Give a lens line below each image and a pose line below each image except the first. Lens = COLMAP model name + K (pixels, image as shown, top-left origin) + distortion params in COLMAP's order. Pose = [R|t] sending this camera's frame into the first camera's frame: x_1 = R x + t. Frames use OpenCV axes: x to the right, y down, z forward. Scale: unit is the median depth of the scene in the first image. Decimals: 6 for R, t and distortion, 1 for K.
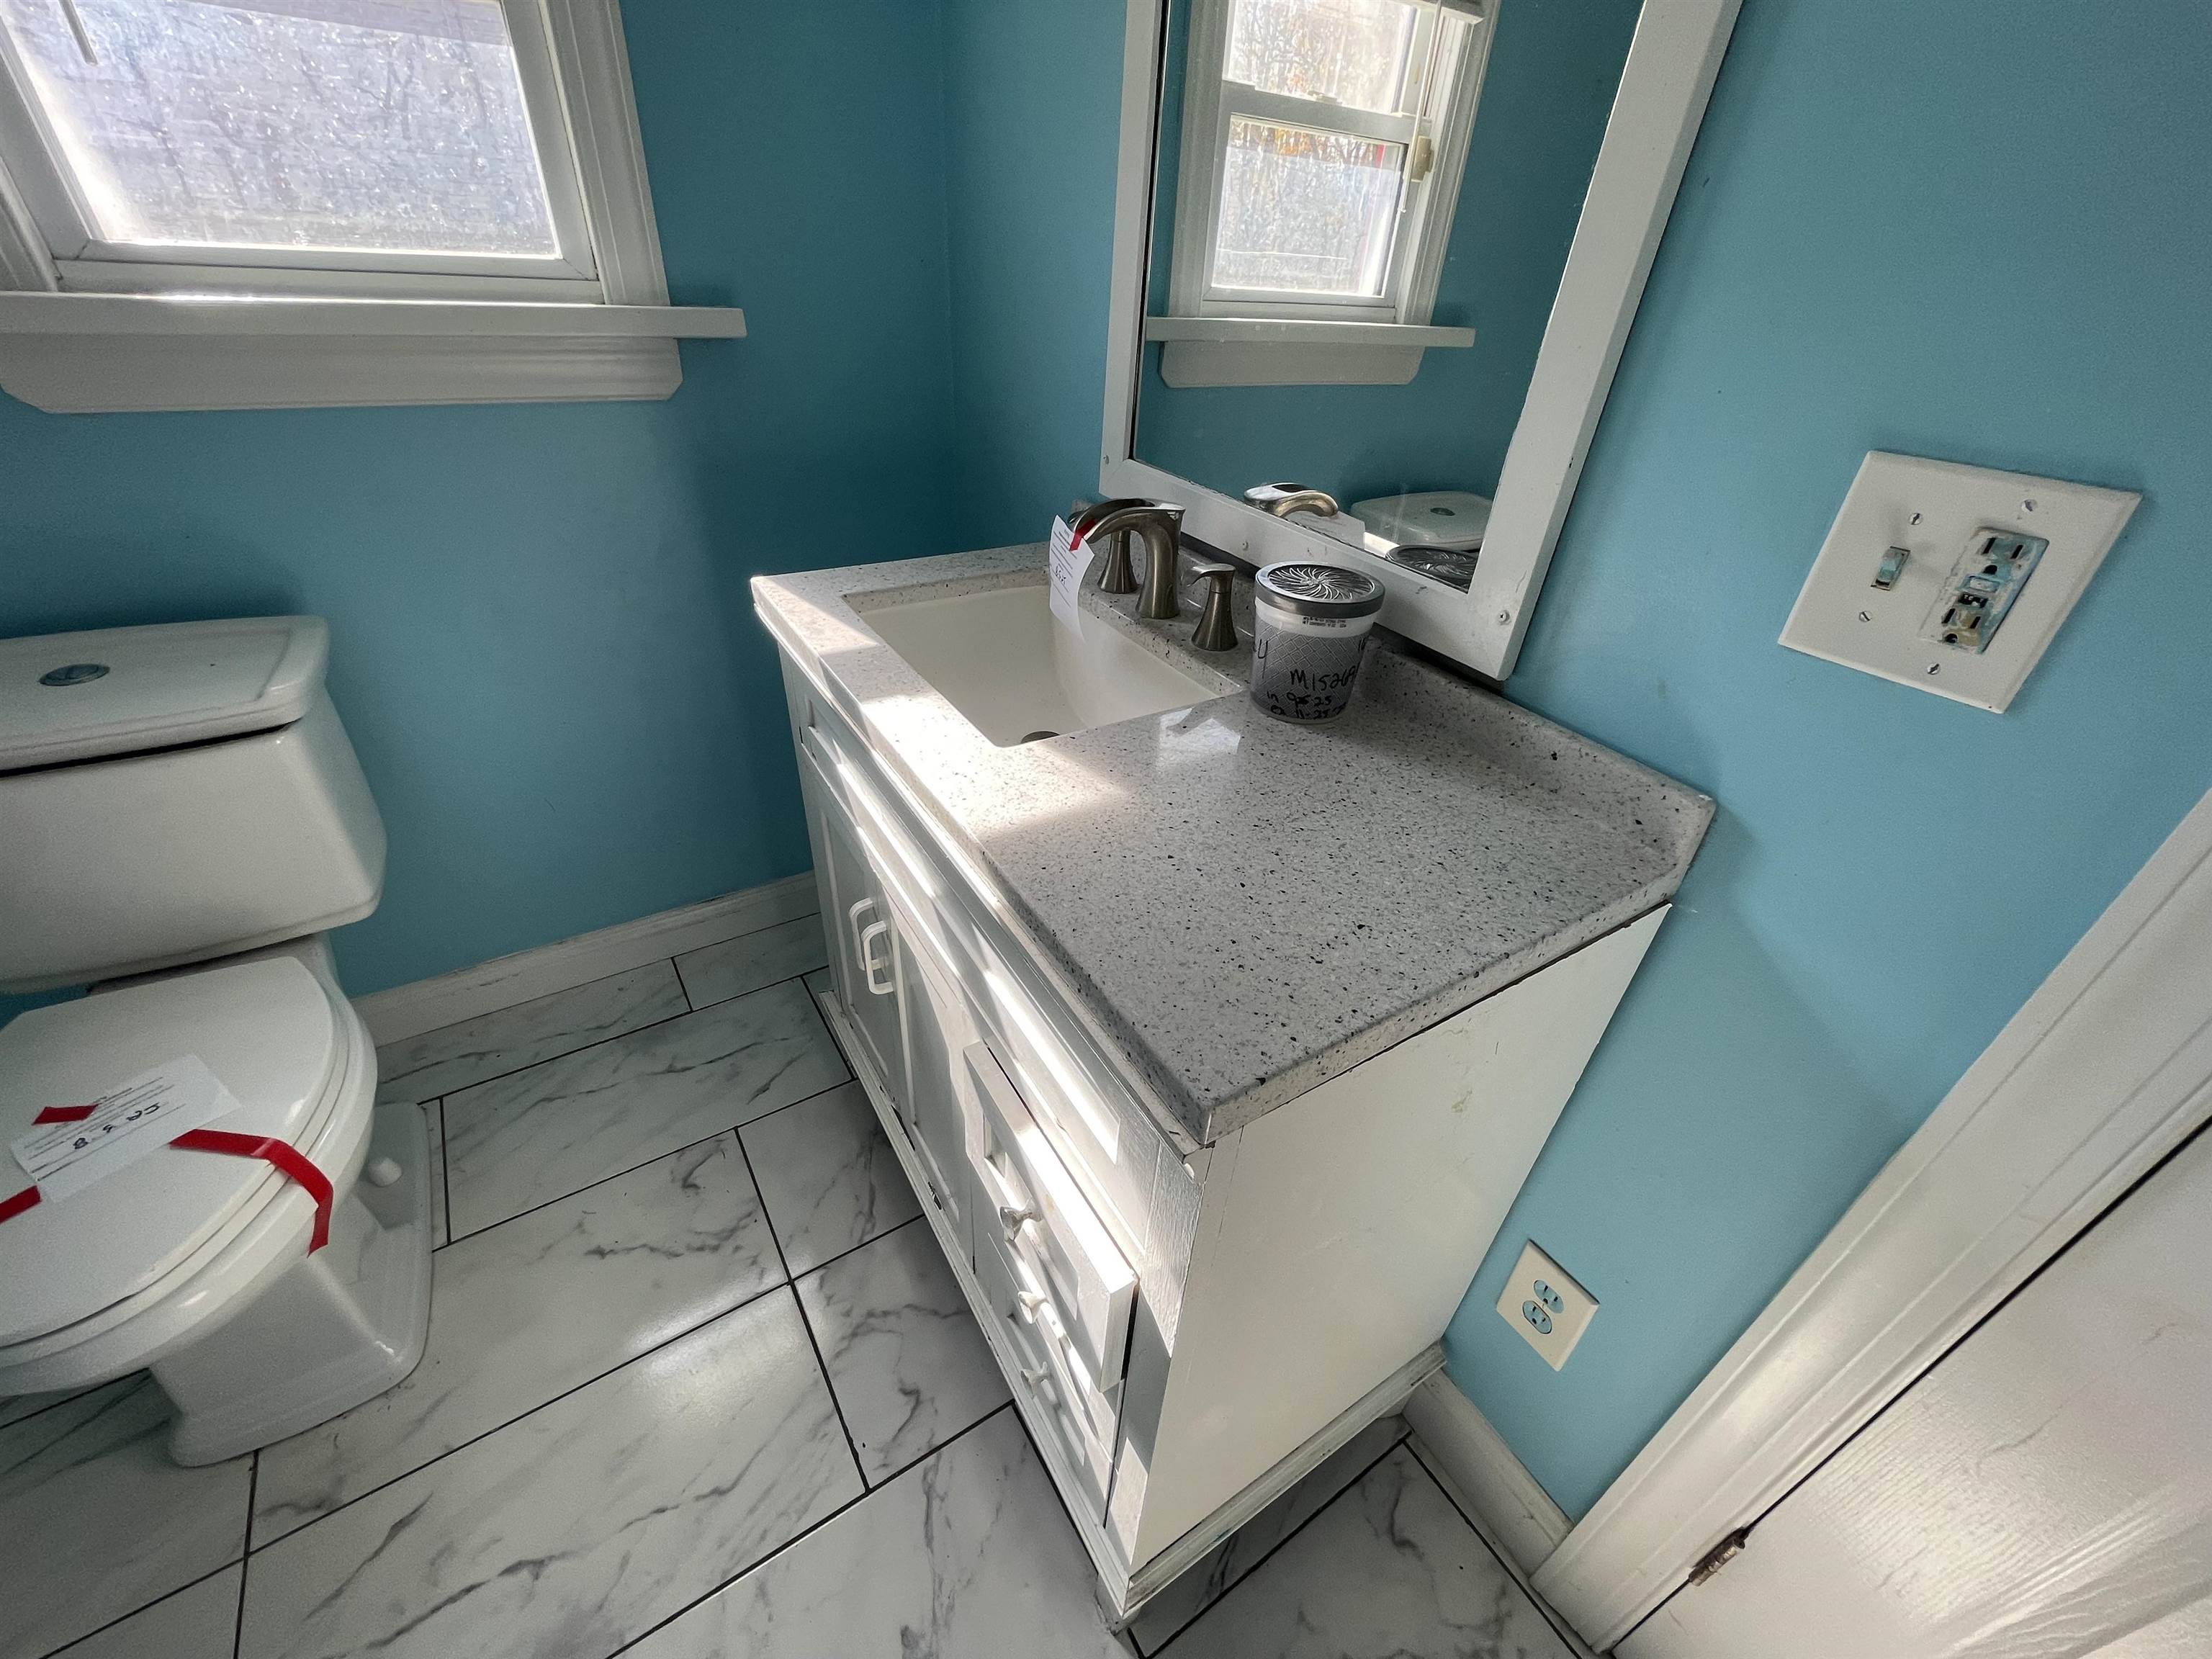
lens RADIAL K [[893.5, 0, 1109.9], [0, 893.5, 831.0], [0, 0, 1]] dist [-0.002428, -0.000005]
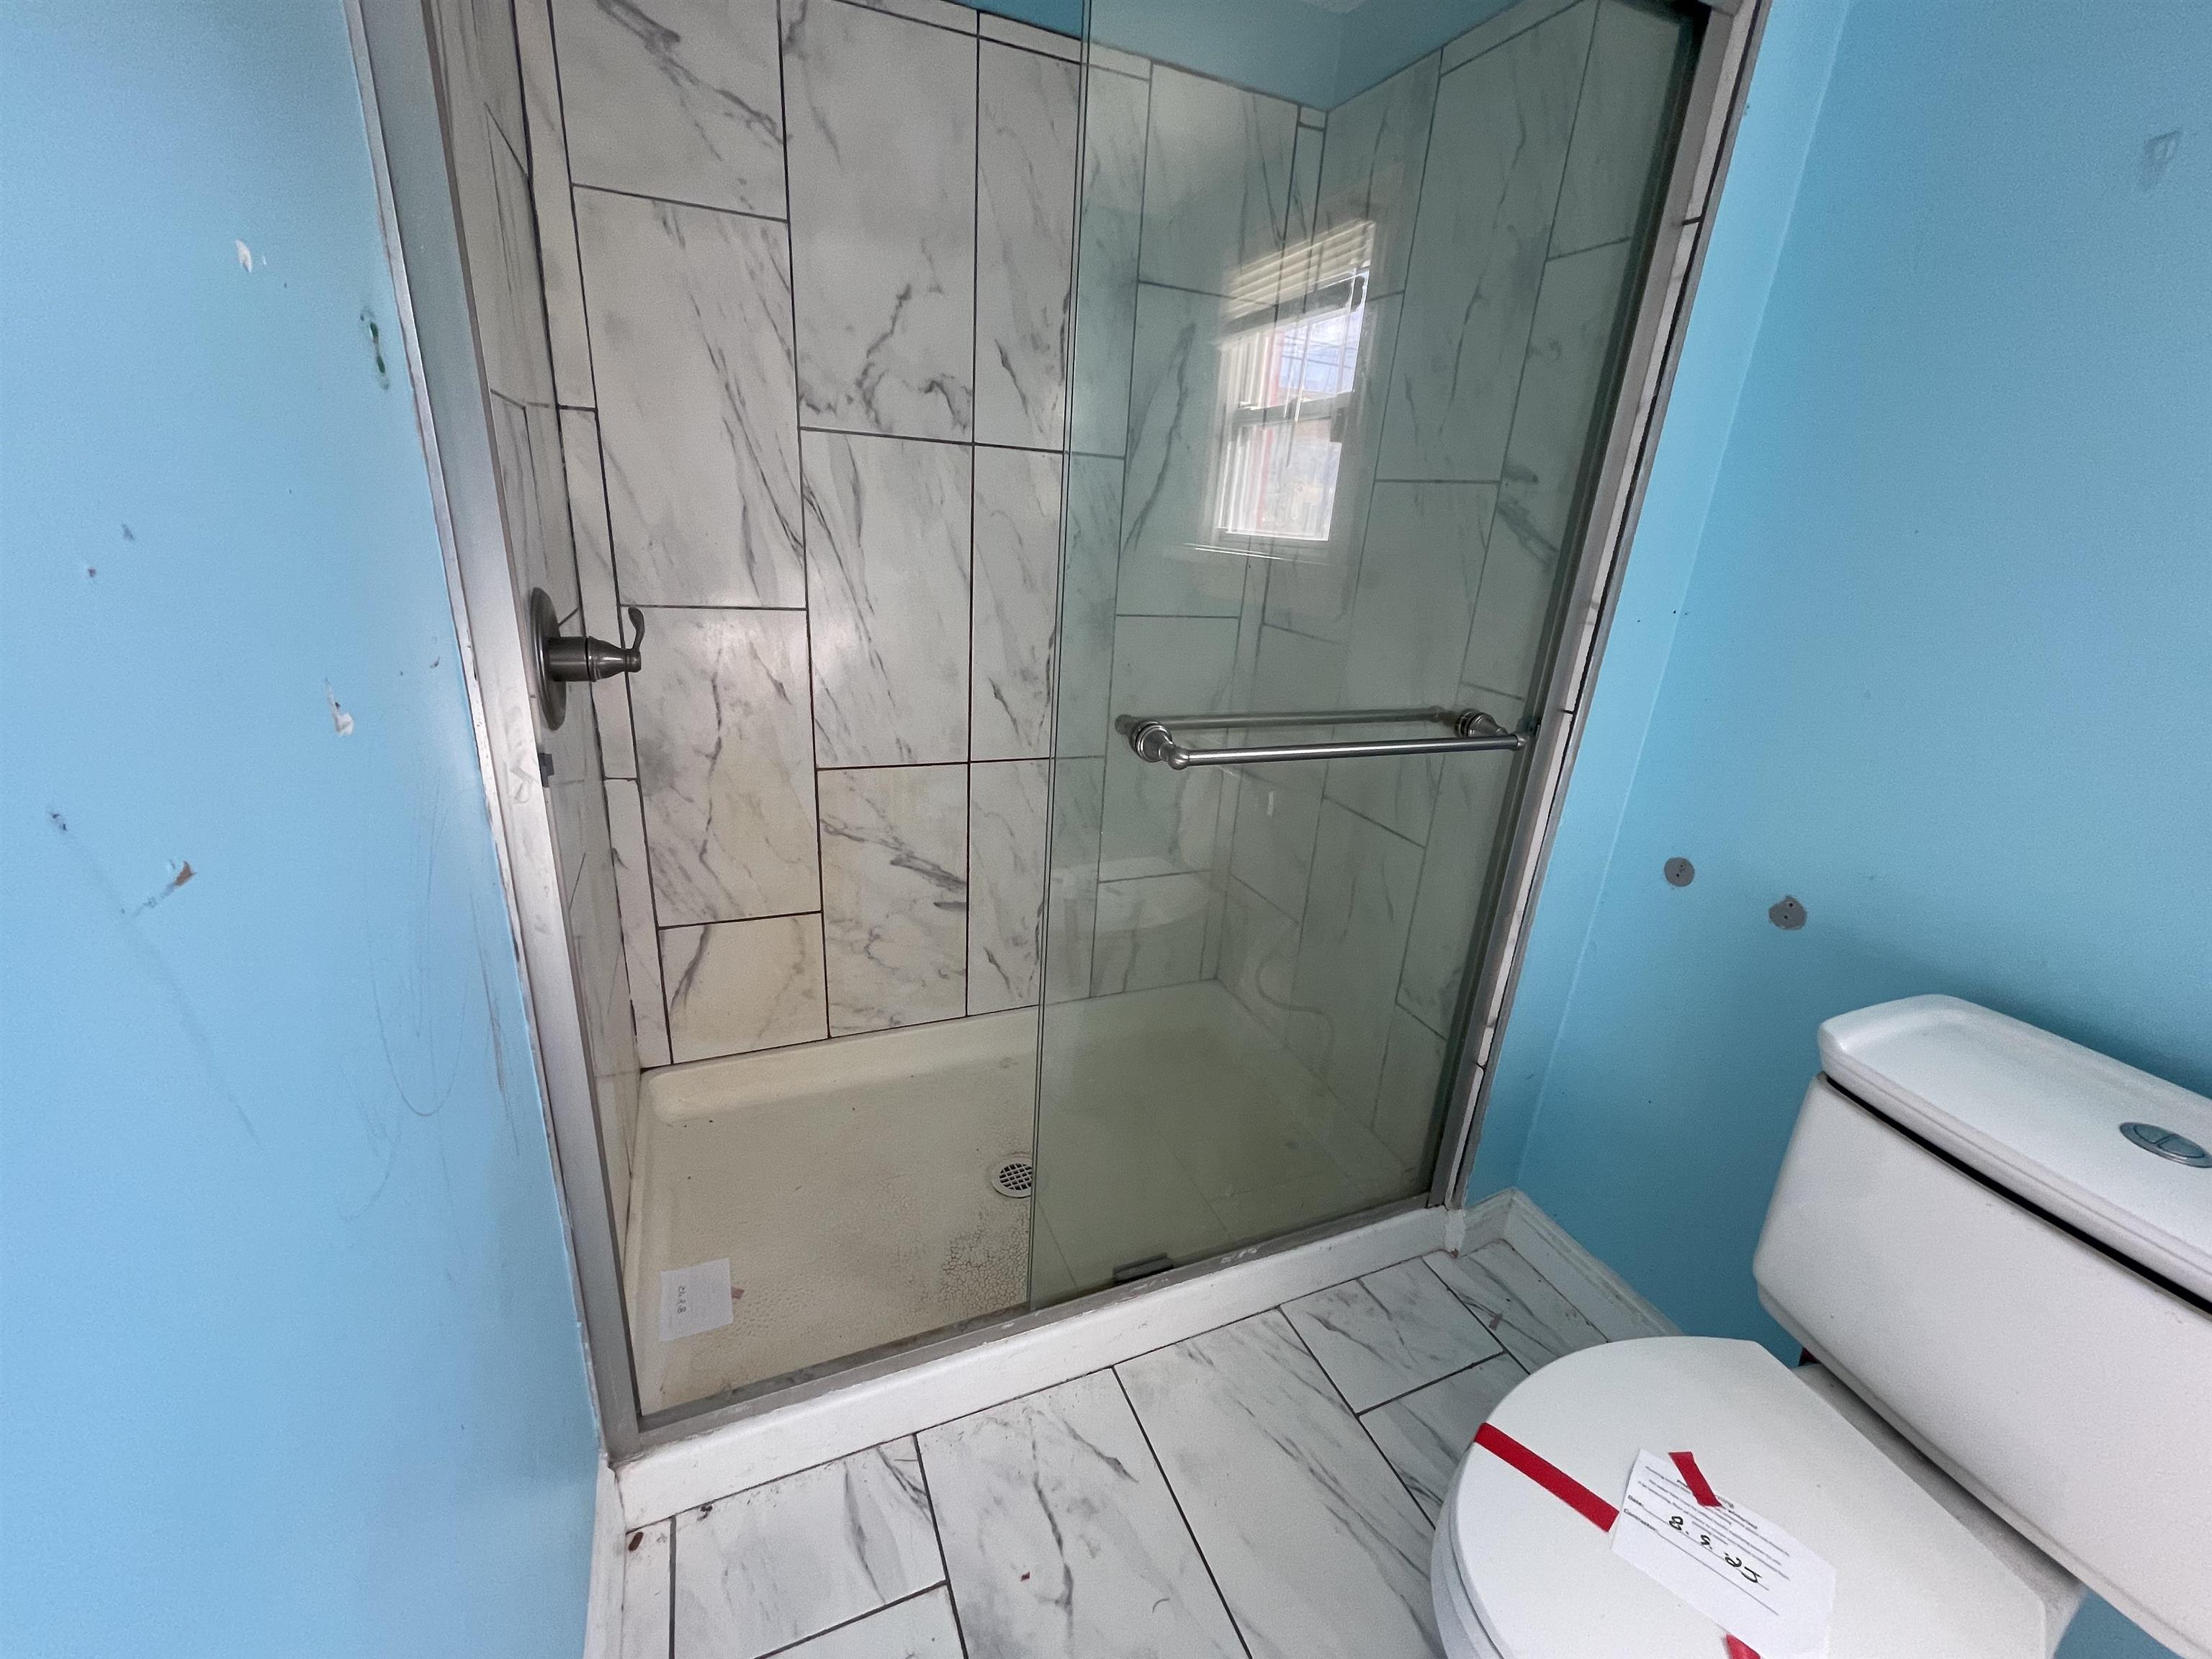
lens RADIAL K [[889.6, 0, 1106.0], [0, 889.6, 829.5], [0, 0, 1]] dist [-0.000997, -0.000148]
pose [[-0.157146, 0.272136, -0.949340, -0.363659], [-0.616097, 0.724272, 0.309602, -0.045880], [0.771835, 0.633539, 0.053845, 0.092231]]
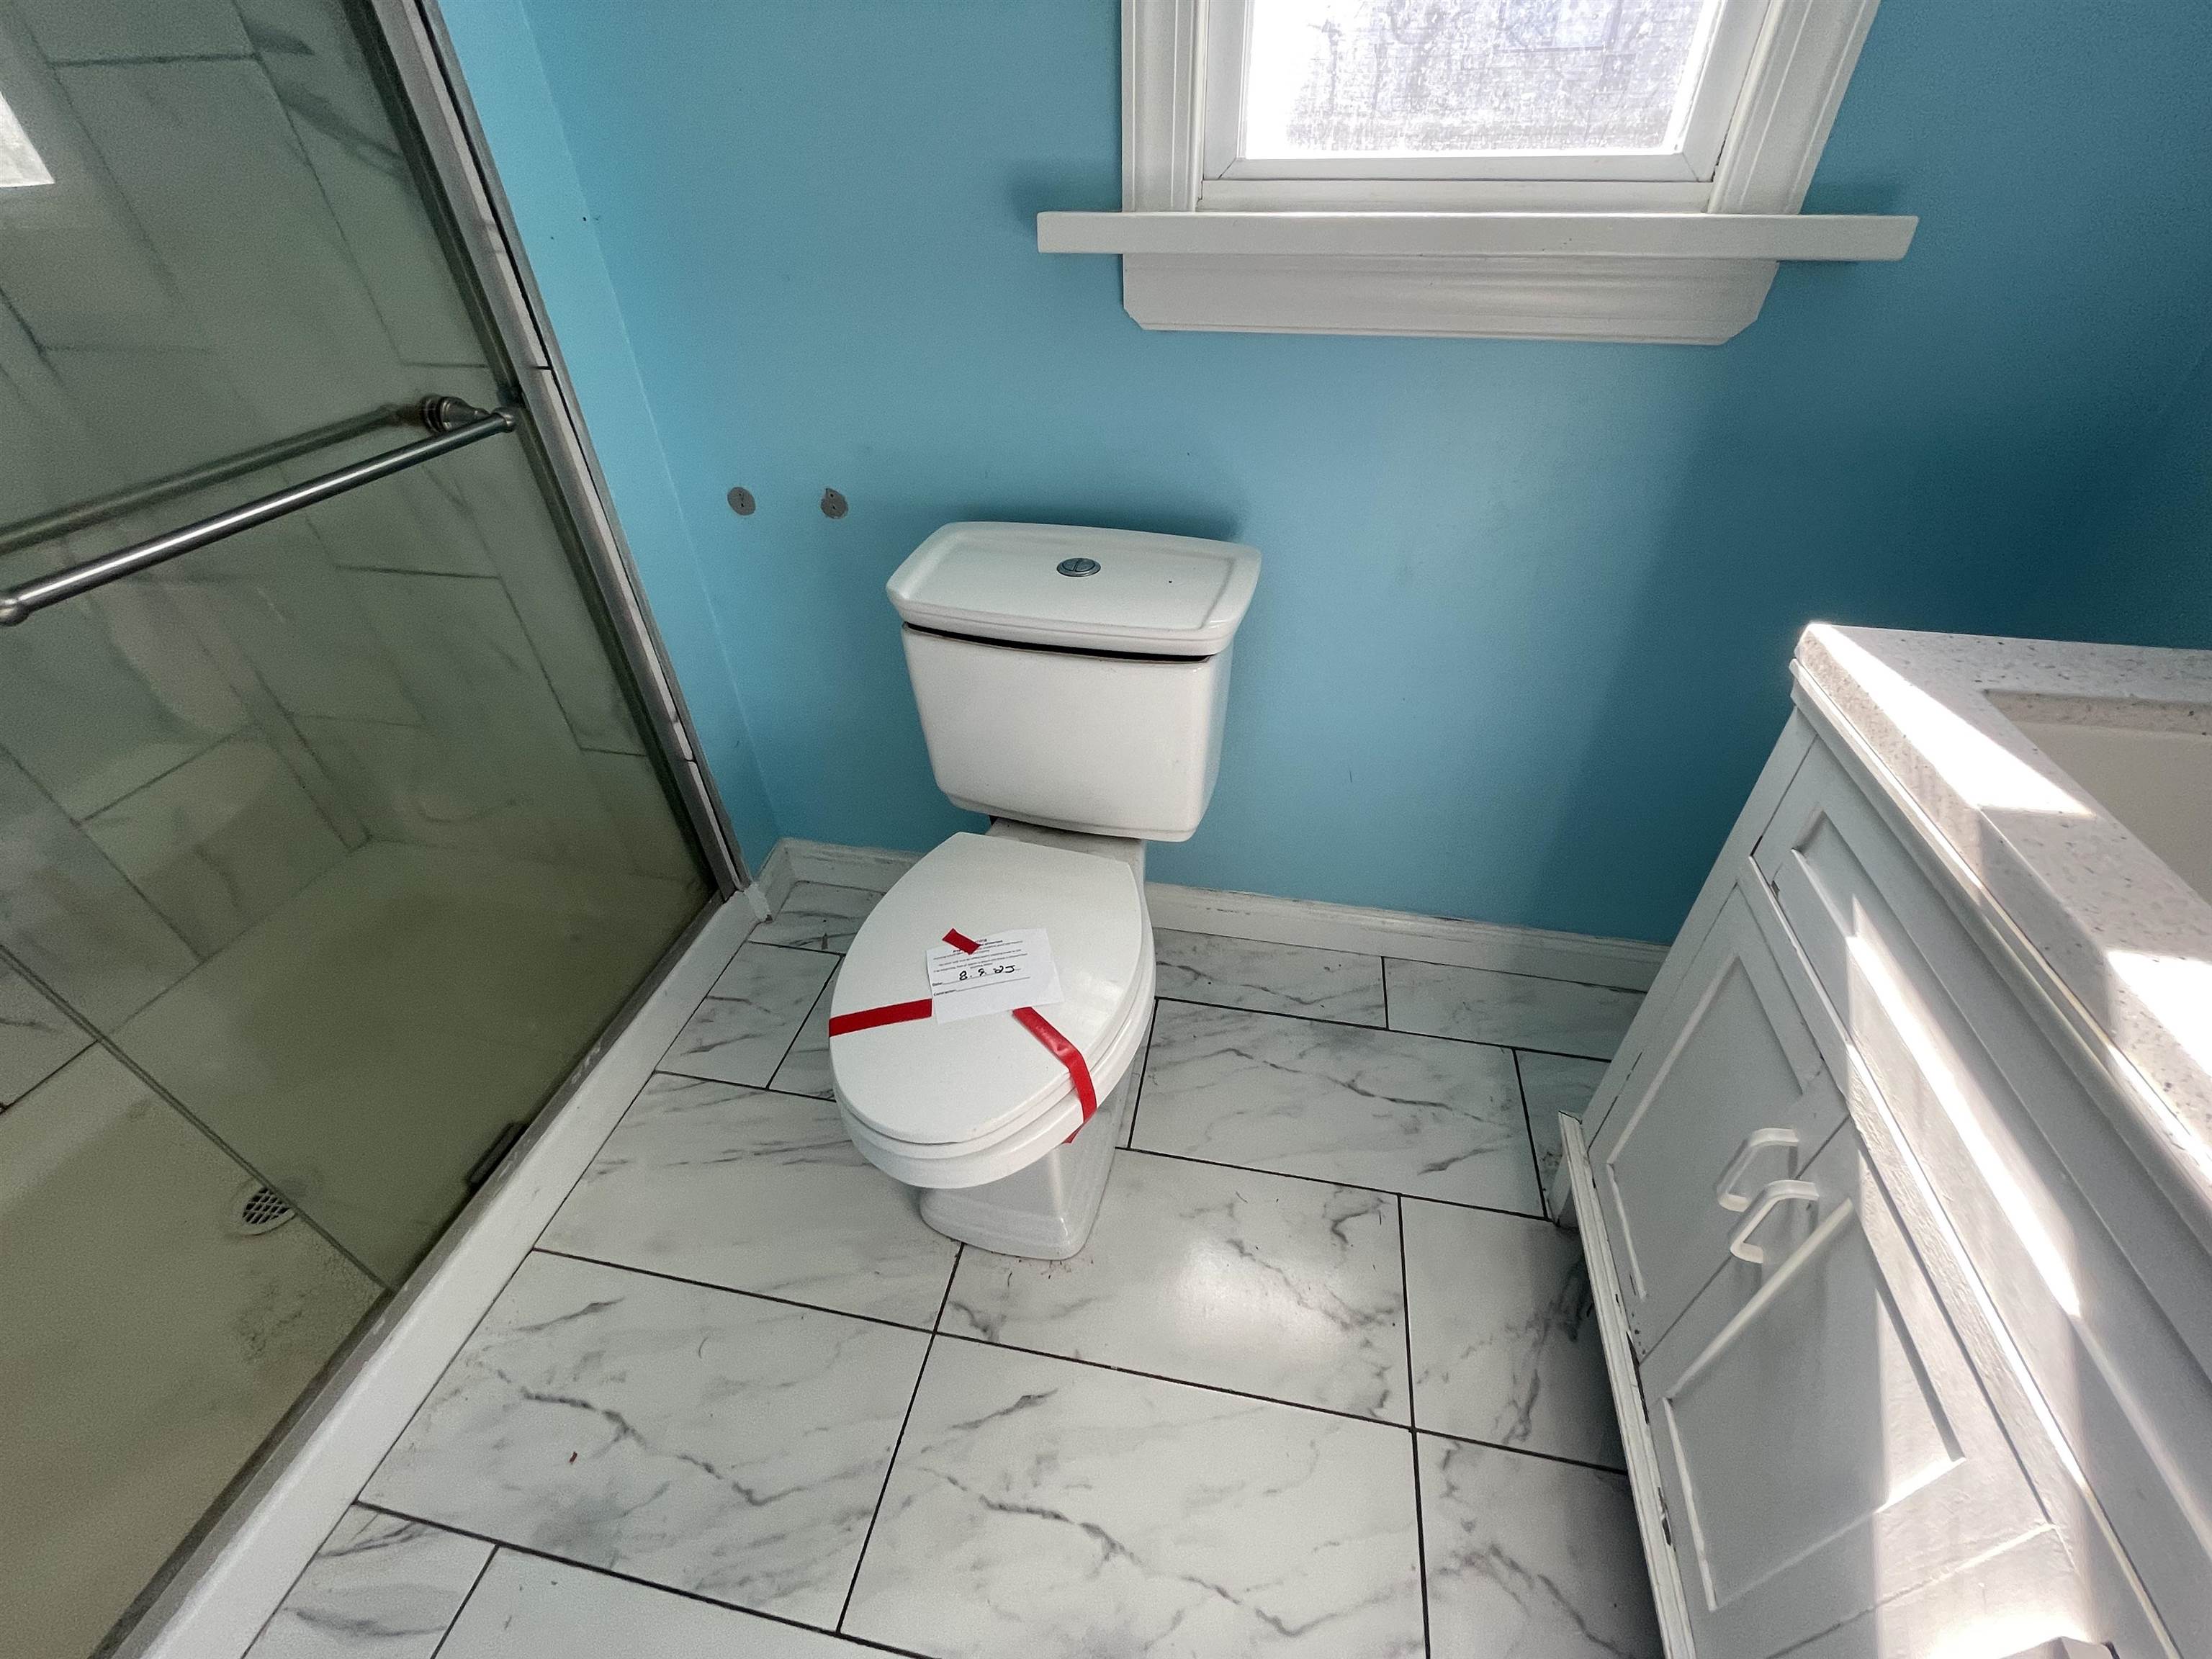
lens RADIAL K [[897.3, 0, 1104.9], [0, 897.3, 827.2], [0, 0, 1]] dist [-0.001166, -0.000077]
pose [[0.715296, 0.373316, -0.590750, -0.331300], [-0.337860, 0.924731, 0.175280, -0.078758], [0.611720, 0.074214, 0.787586, 0.143774]]
